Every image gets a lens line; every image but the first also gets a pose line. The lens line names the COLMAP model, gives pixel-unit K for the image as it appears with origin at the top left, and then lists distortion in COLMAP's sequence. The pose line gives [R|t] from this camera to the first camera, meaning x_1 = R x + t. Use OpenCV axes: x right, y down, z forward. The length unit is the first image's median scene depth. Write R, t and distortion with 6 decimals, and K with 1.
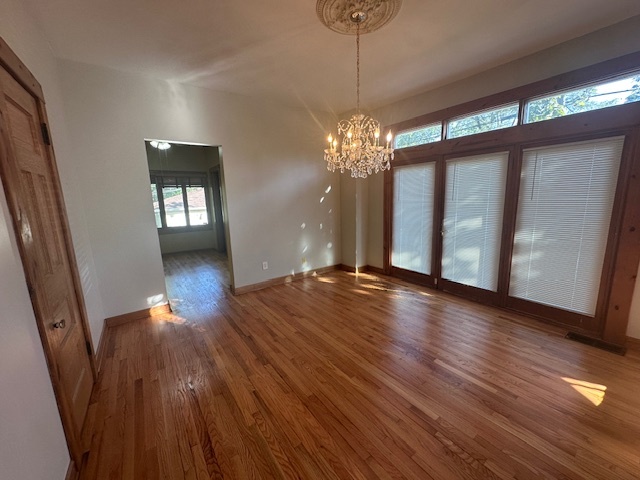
lens RADIAL K [[259.7, 0, 320.0], [0, 259.7, 240.0], [0, 0, 1]] dist [0.003139, 0.000140]
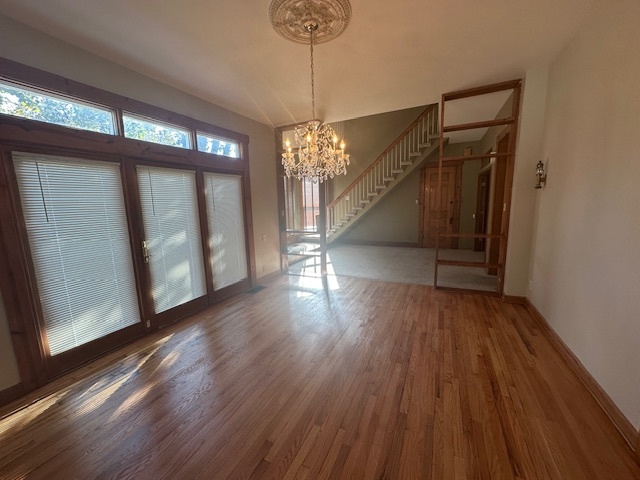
lens RADIAL K [[262.1, 0, 316.9], [0, 262.1, 241.3], [0, 0, 1]] dist [0.001196, -0.000009]
pose [[-0.486497, -0.082089, 0.869817, -0.517505], [0.197034, 0.959620, 0.200767, -0.152377], [-0.851175, 0.269056, -0.450678, 1.037733]]
